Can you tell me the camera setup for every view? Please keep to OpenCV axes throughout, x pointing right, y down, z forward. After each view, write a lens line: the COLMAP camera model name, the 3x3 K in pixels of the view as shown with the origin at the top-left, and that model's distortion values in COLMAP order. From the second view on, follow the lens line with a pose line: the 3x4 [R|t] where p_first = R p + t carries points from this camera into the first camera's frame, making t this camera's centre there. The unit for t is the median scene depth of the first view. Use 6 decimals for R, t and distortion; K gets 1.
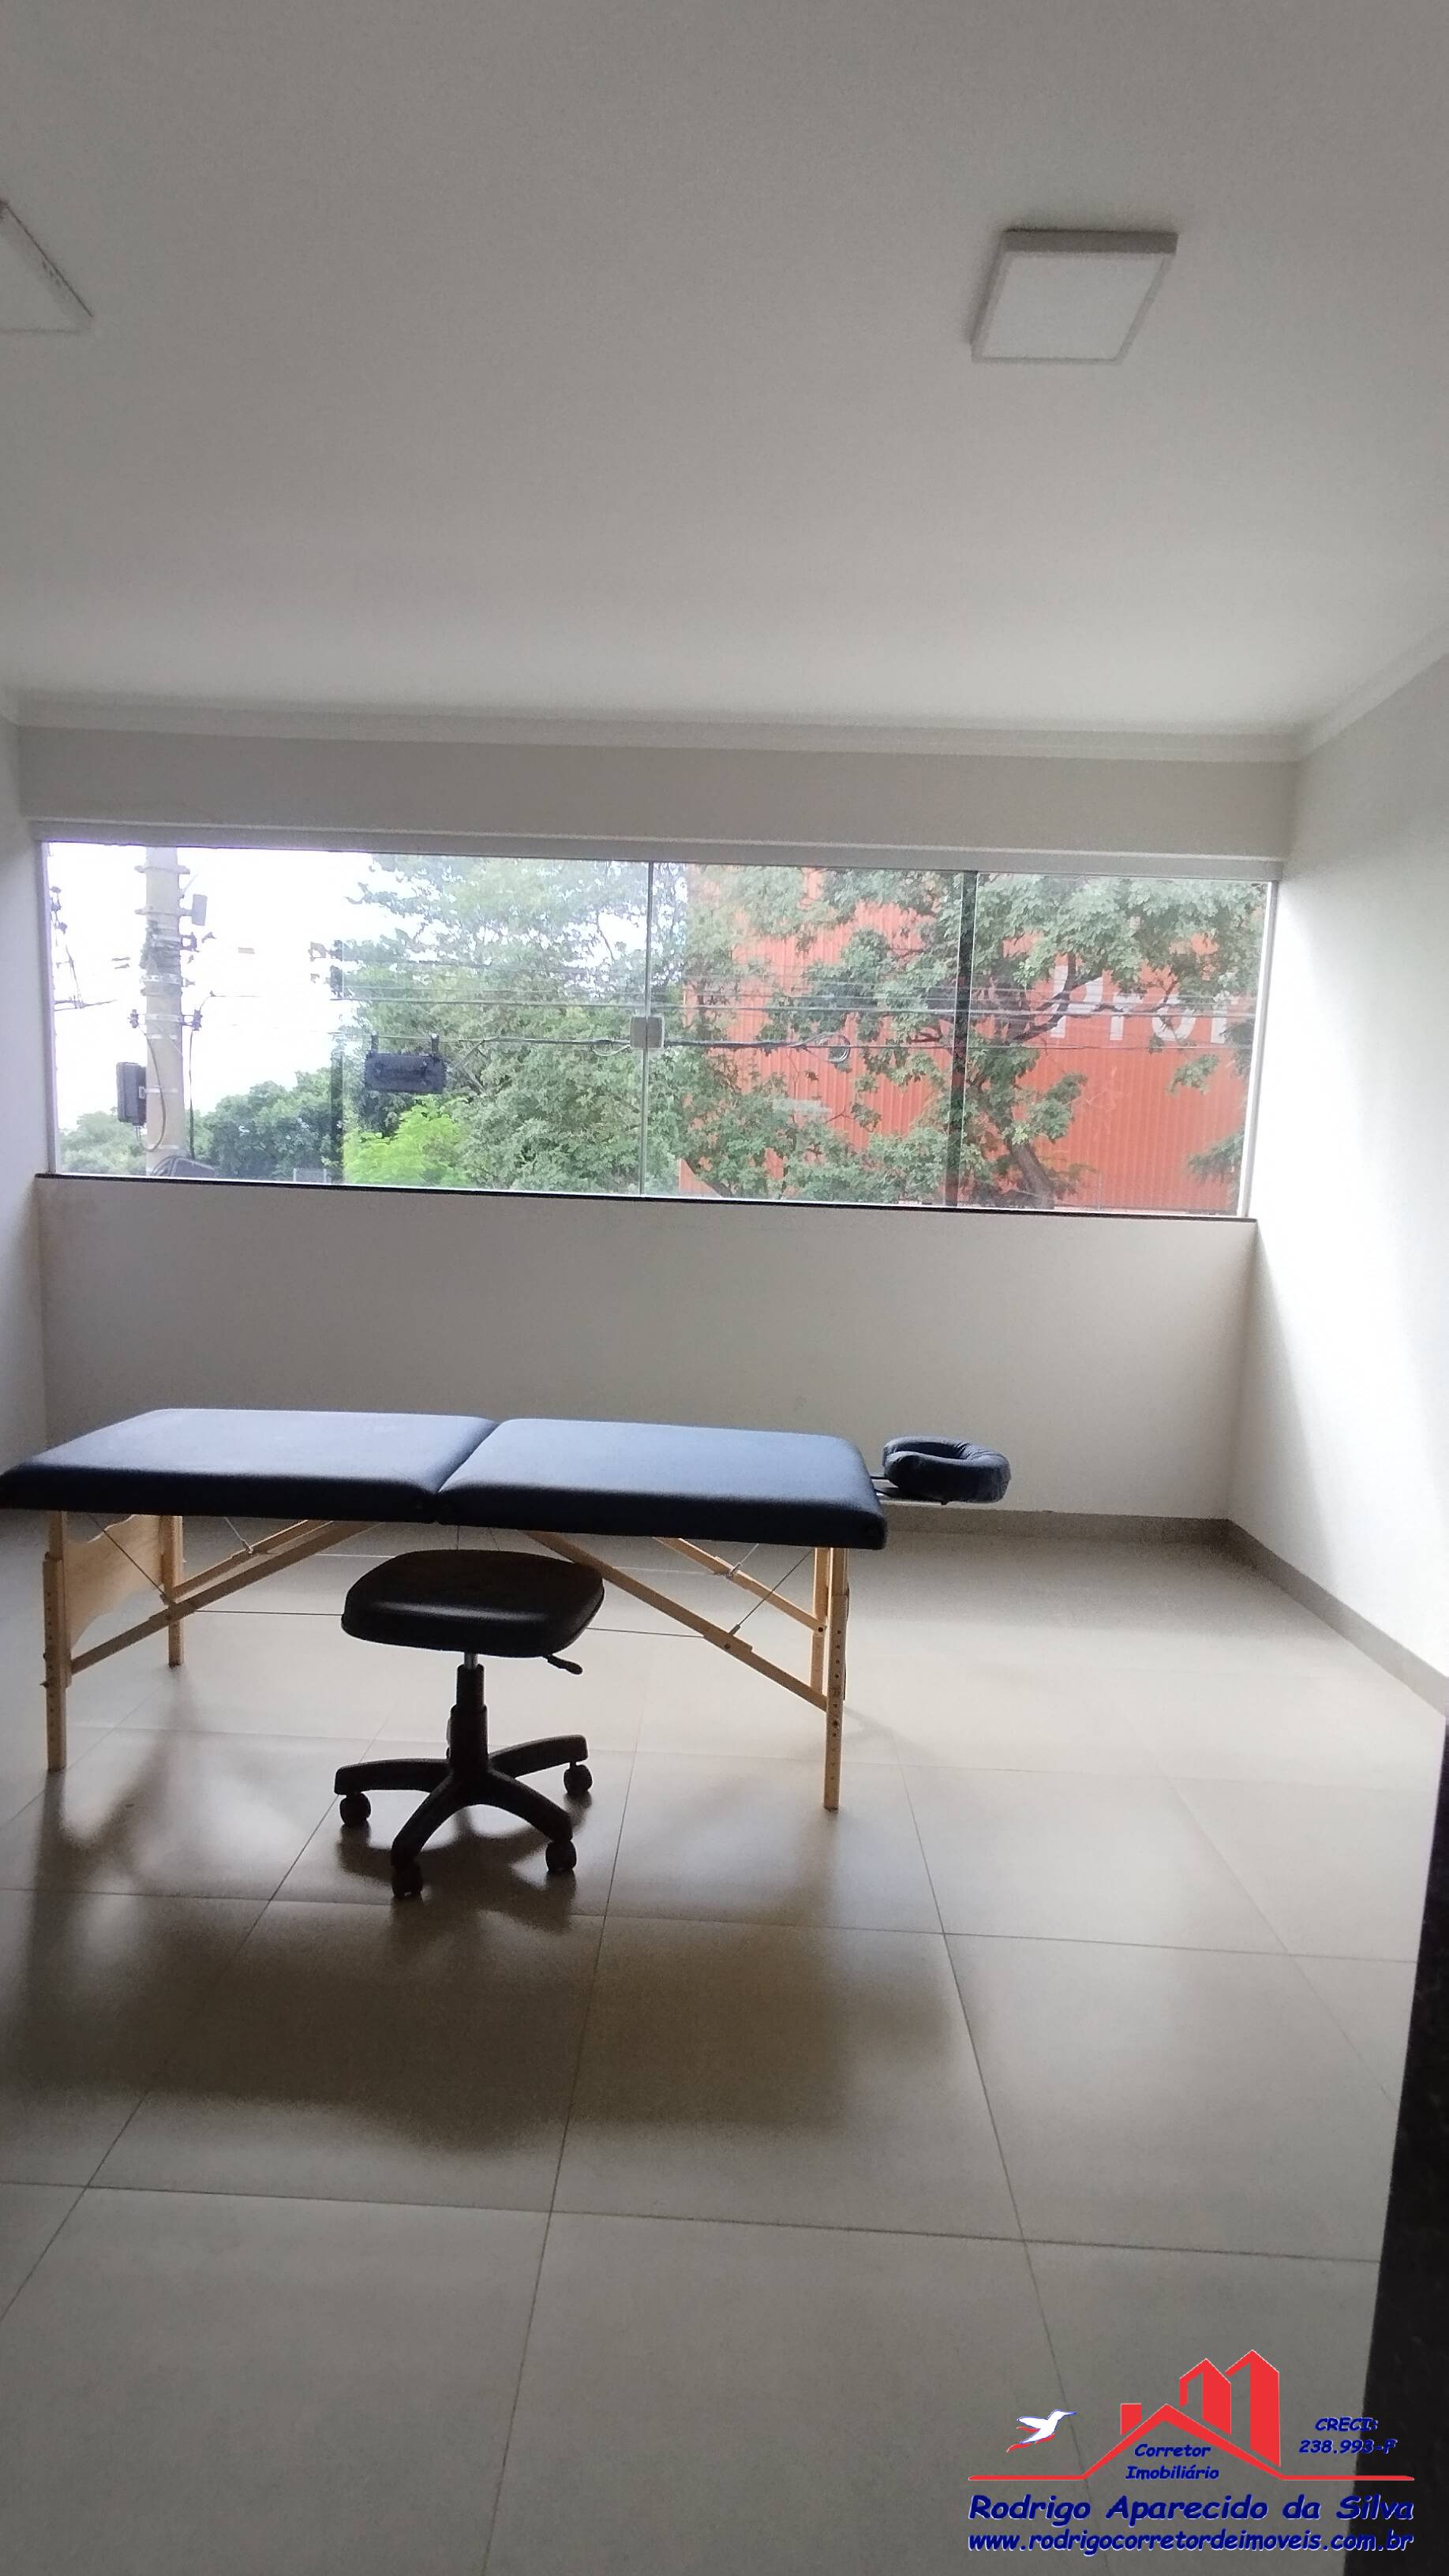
lens RADIAL K [[1203.8, 0, 669.9], [0, 1203.8, 1287.3], [0, 0, 1]] dist [0.012739, -0.002414]
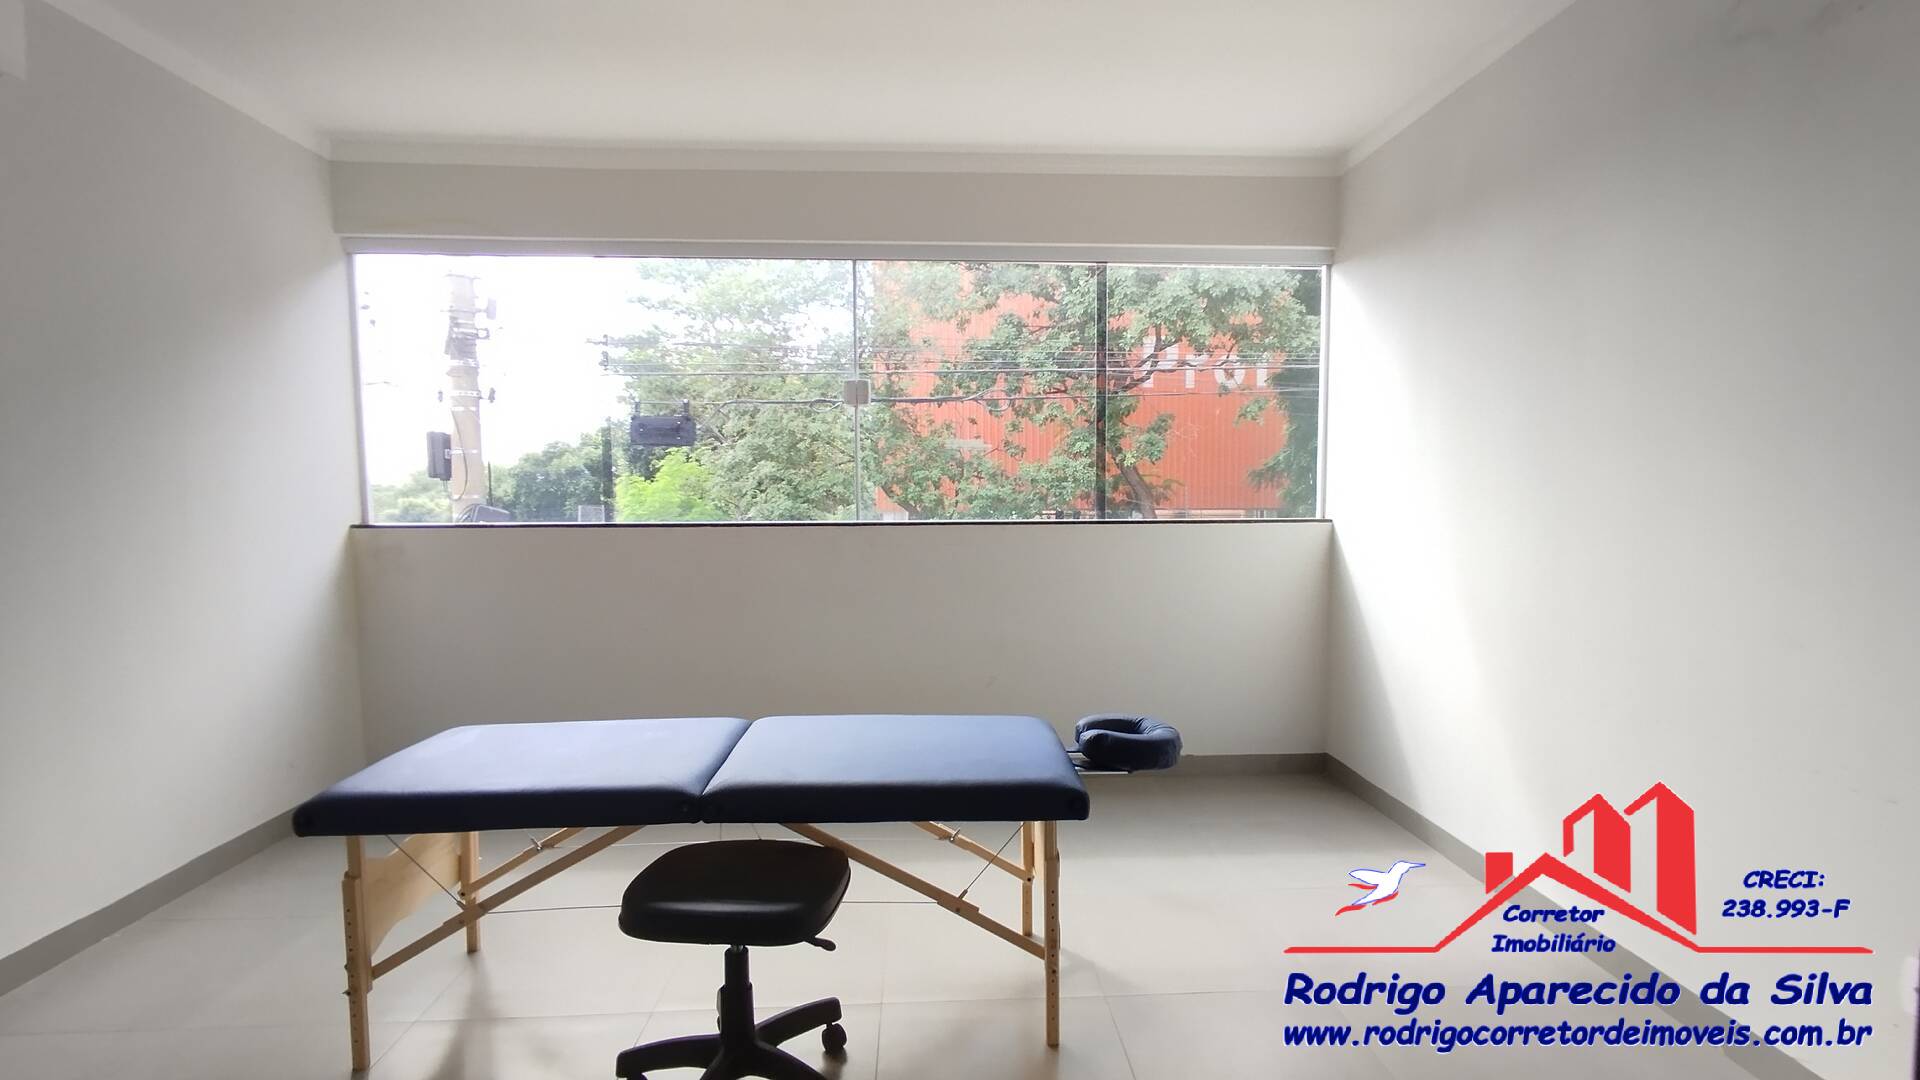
lens RADIAL K [[897.2, 0, 934.0], [0, 897.2, 527.5], [0, 0, 1]] dist [0.012739, -0.002414]
pose [[0.996381, -0.043183, 0.073218, -0.009722], [0.047348, 0.997300, -0.056131, -0.009978], [-0.070597, 0.059395, 0.995735, 0.046306]]
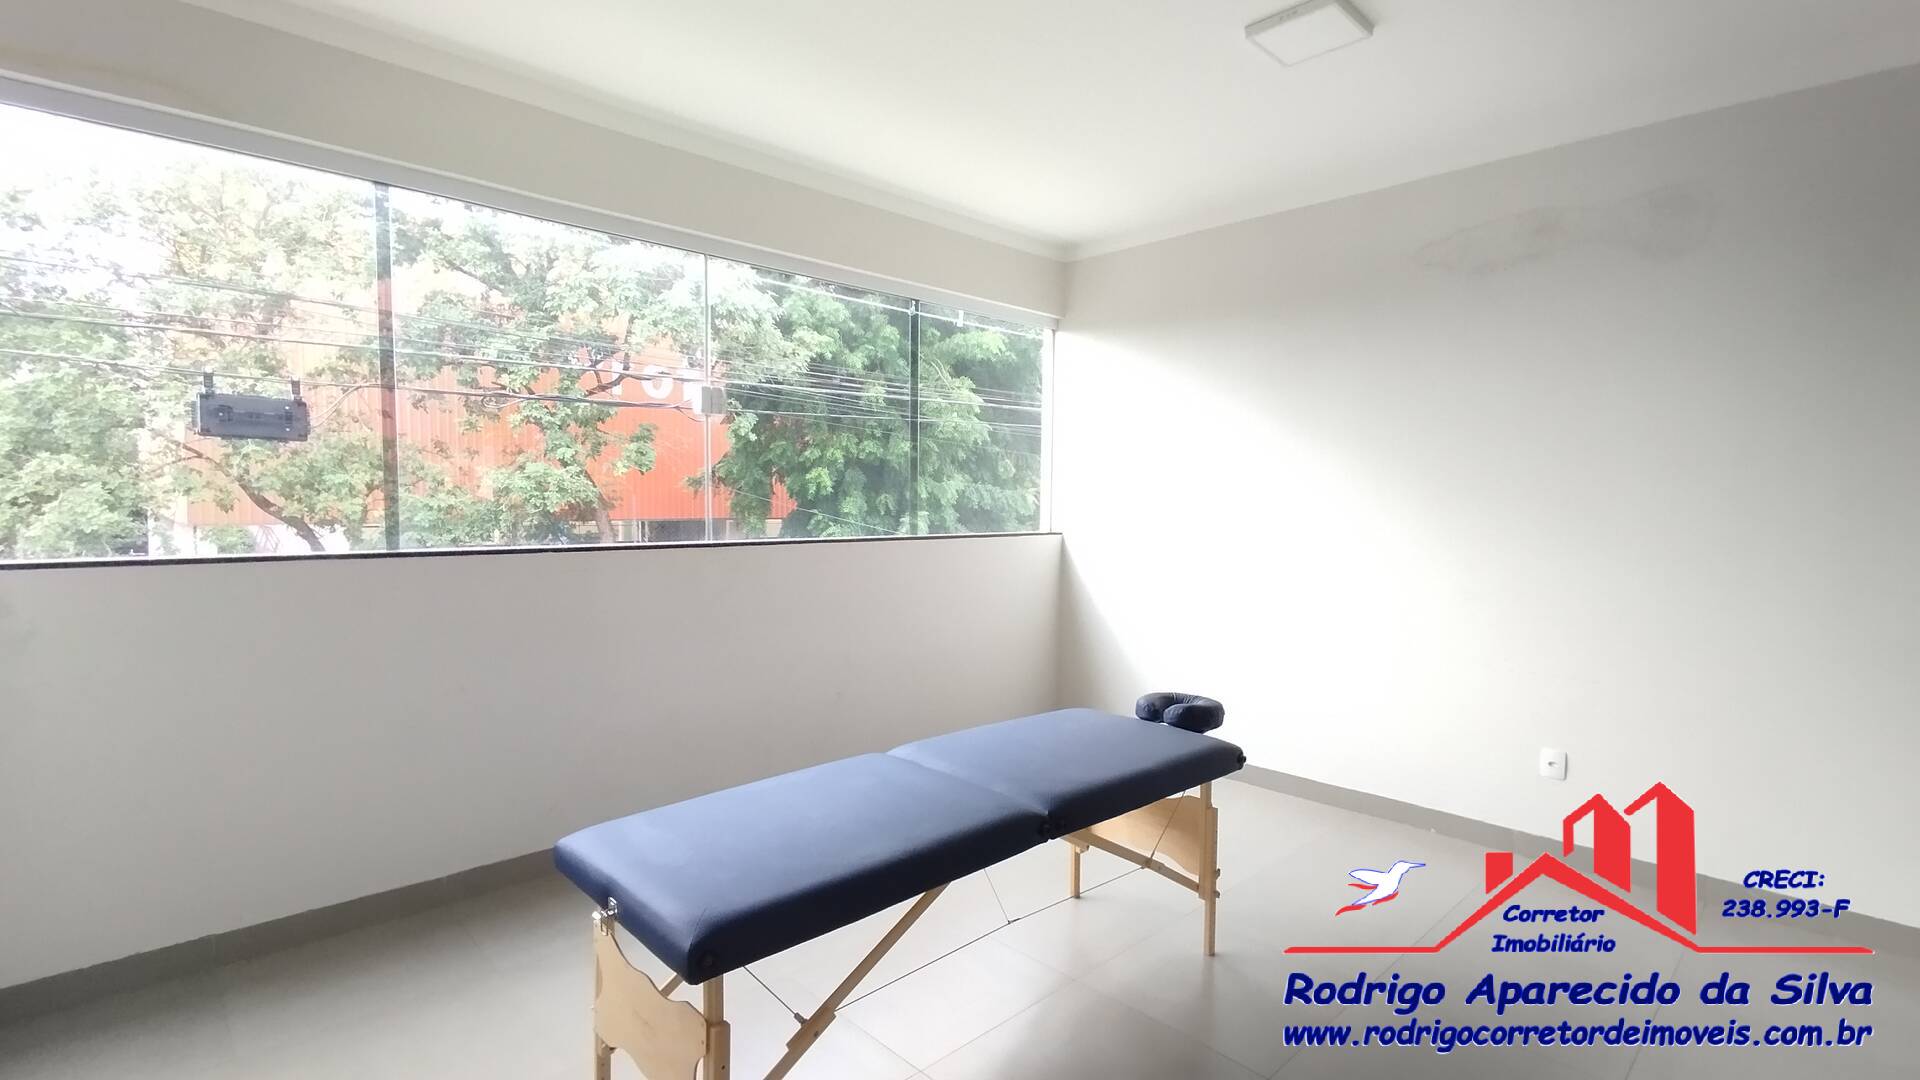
lens RADIAL K [[897.2, 0, 953.8], [0, 897.2, 548.1], [0, 0, 1]] dist [0.012739, -0.002414]
pose [[0.695469, -0.070003, 0.715138, -0.348922], [0.090468, 0.995854, 0.009501, -0.042394], [-0.712838, 0.058089, 0.698919, 0.175756]]
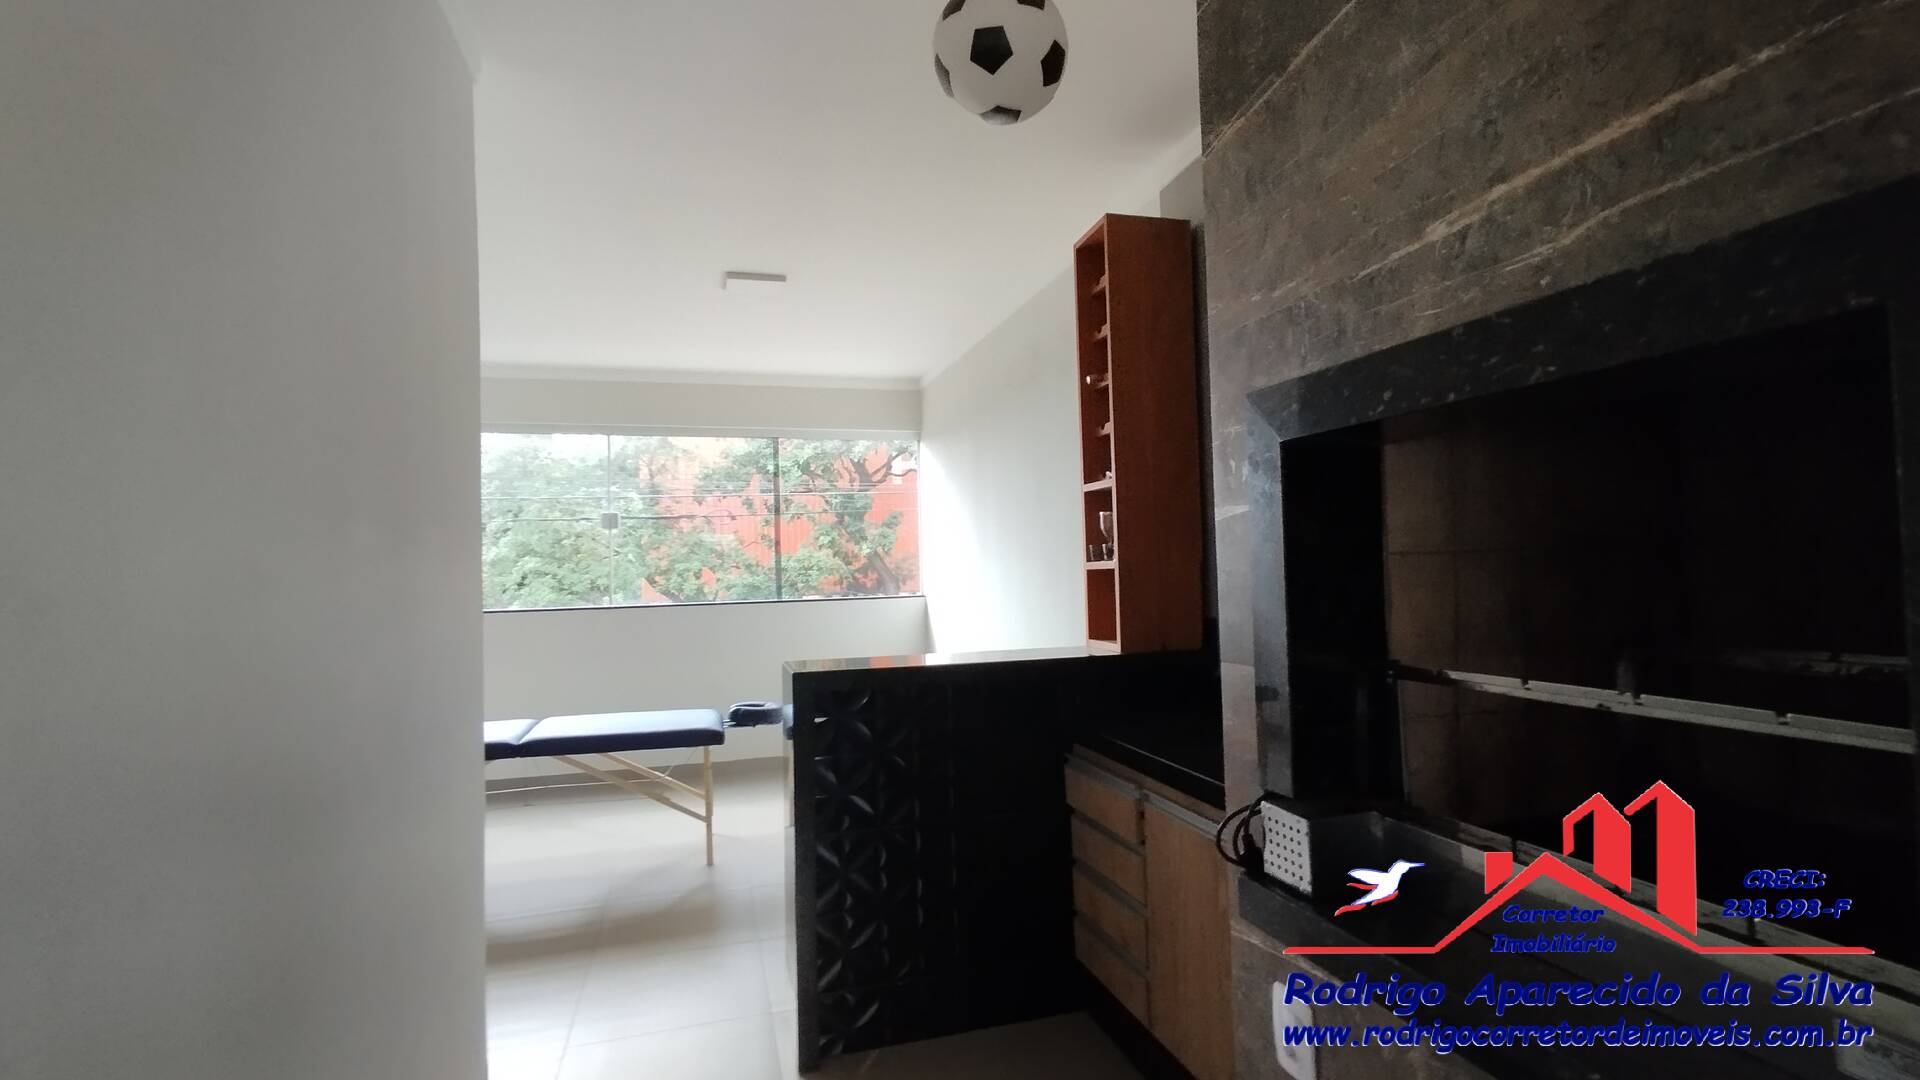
lens RADIAL K [[897.2, 0, 965.4], [0, 897.2, 523.3], [0, 0, 1]] dist [0.012739, -0.002414]
pose [[0.937753, -0.043119, 0.344615, 0.010922], [0.094823, 0.986351, -0.134613, 0.027023], [-0.334107, 0.158911, 0.929043, -0.362569]]
